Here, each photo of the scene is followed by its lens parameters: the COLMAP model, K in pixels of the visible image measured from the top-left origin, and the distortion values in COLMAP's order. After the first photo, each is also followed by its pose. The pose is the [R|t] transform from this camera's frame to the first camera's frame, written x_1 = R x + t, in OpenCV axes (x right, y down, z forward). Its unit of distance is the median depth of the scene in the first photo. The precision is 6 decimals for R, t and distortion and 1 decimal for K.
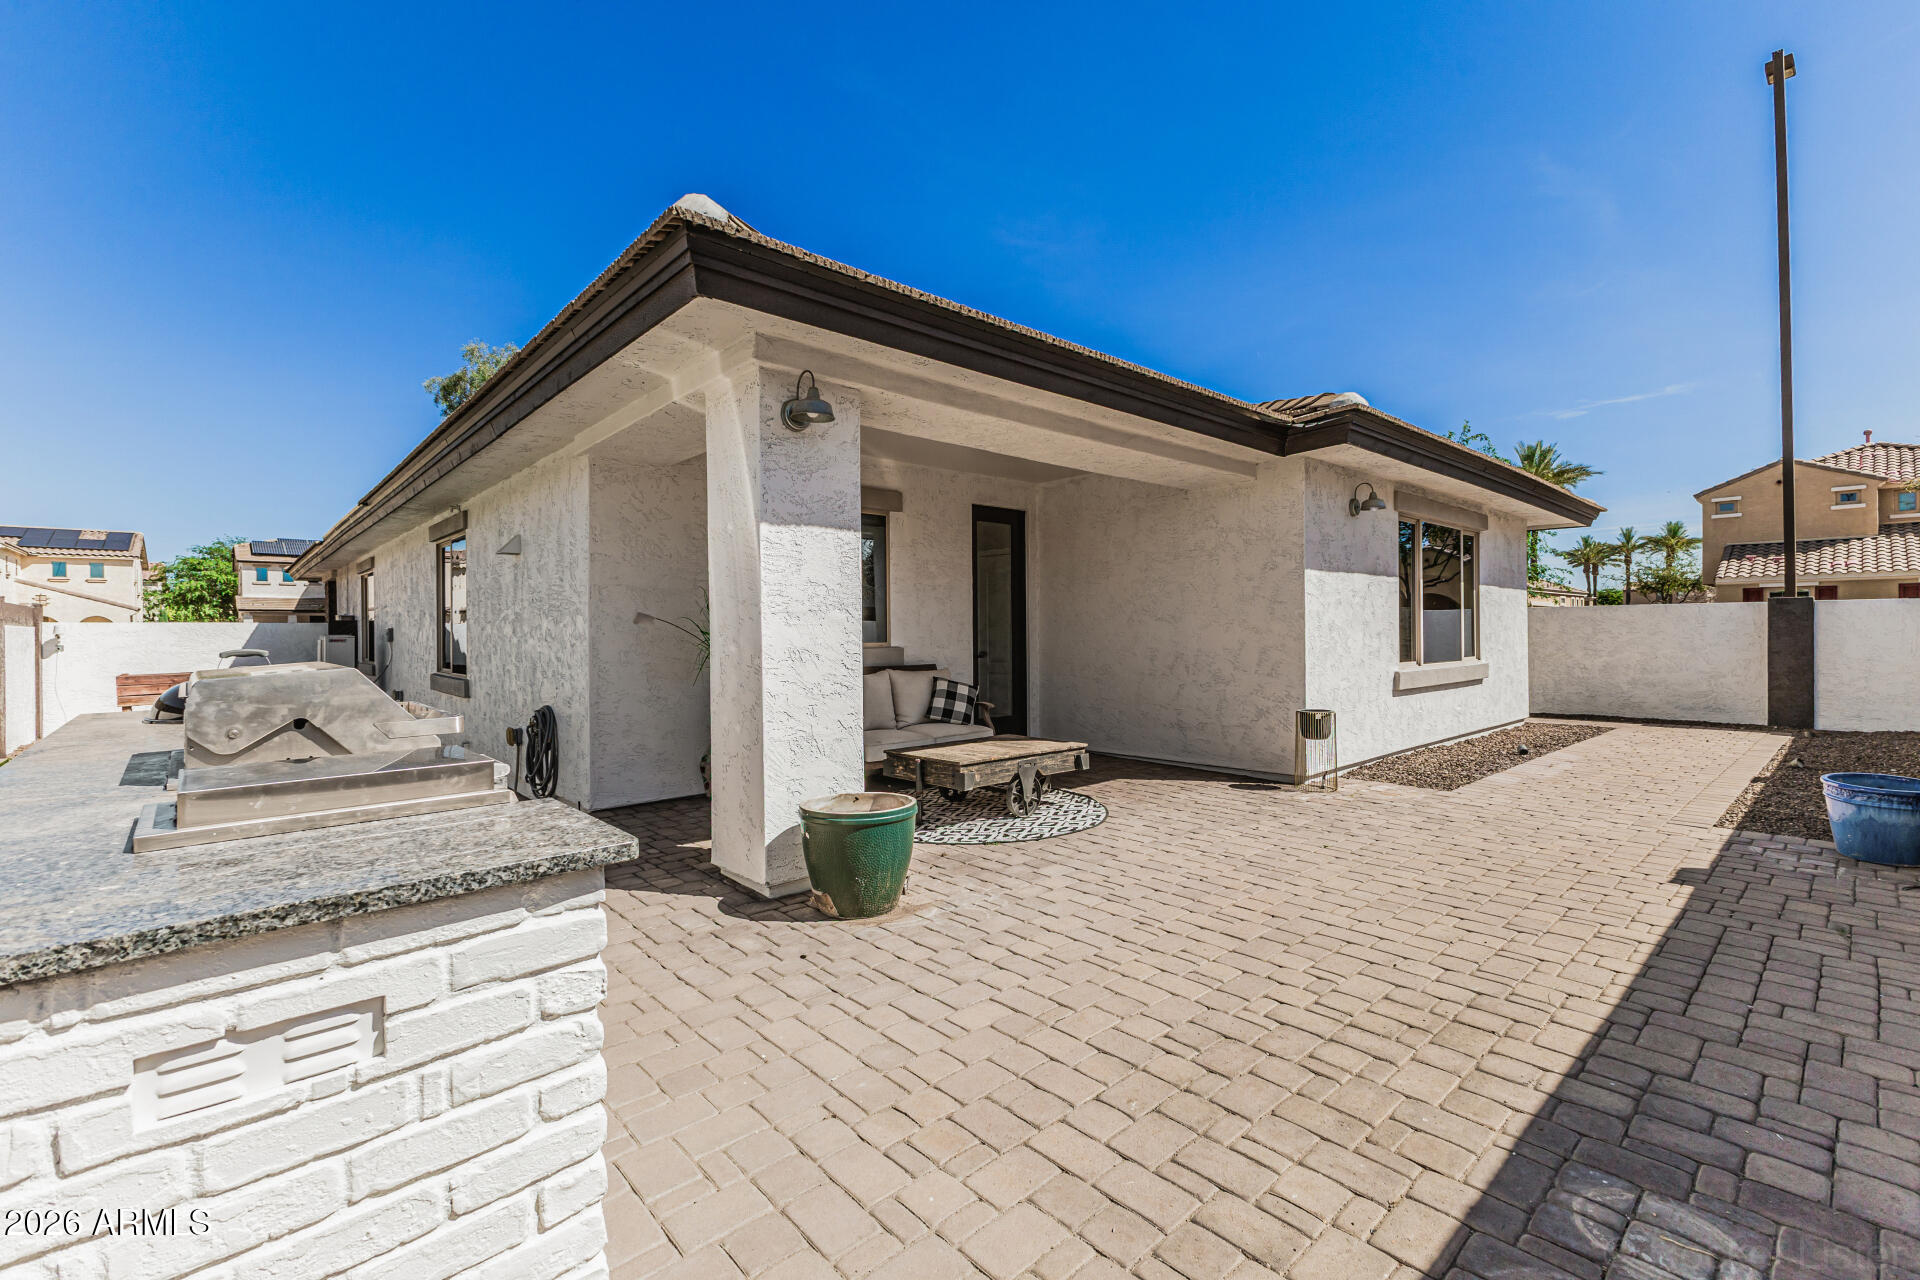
lens RADIAL K [[831.6, 0, 958.9], [0, 831.6, 633.5], [0, 0, 1]] dist [0.013237, -0.001673]
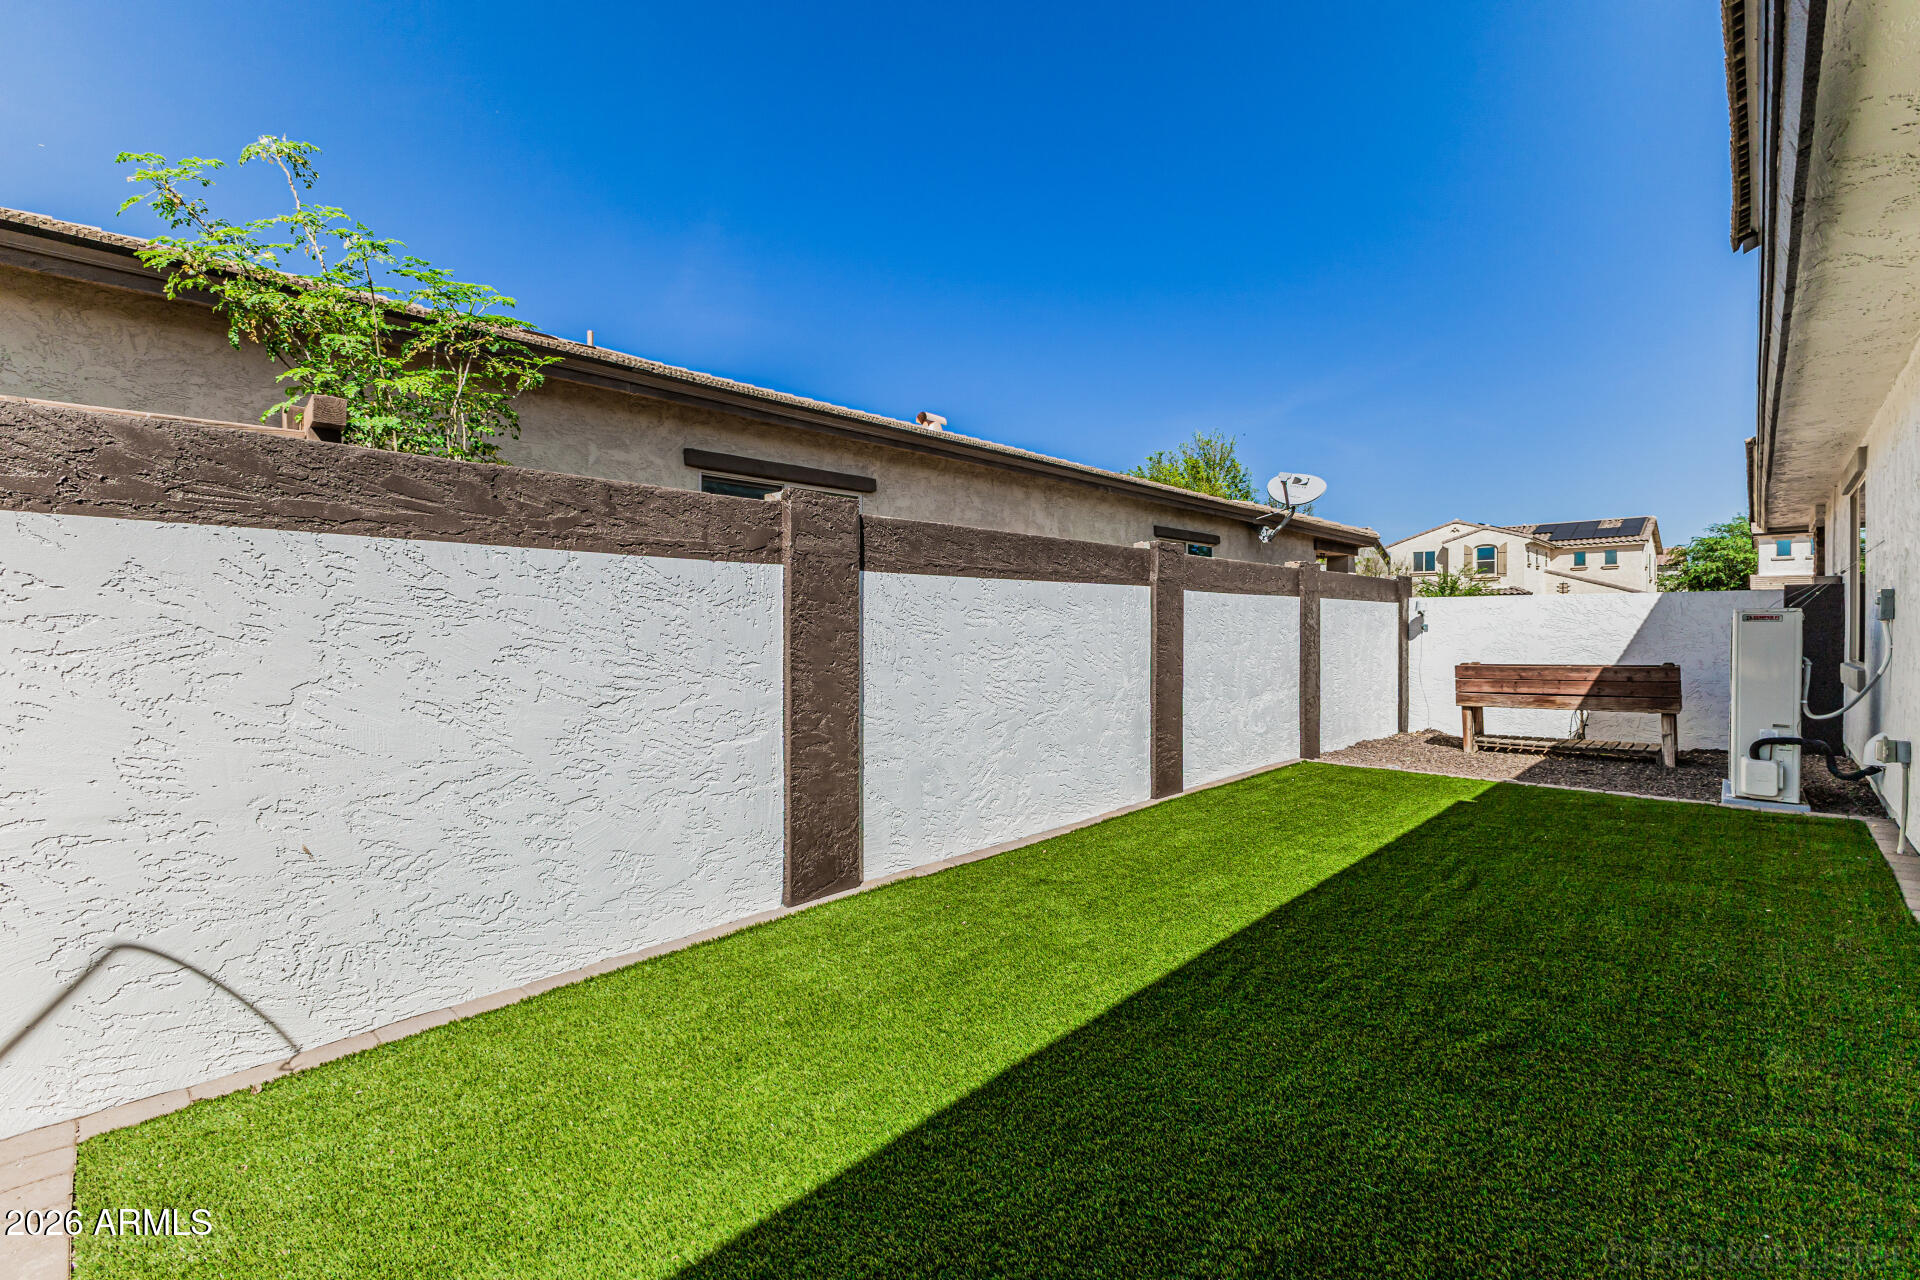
lens RADIAL K [[831.6, 0, 957.8], [0, 831.6, 630.9], [0, 0, 1]] dist [0.013237, -0.001673]
pose [[0.083821, 0.013557, -0.996389, -0.067271], [-0.001575, 0.999908, 0.013473, 0.002380], [0.996480, 0.000440, 0.083834, 0.114448]]
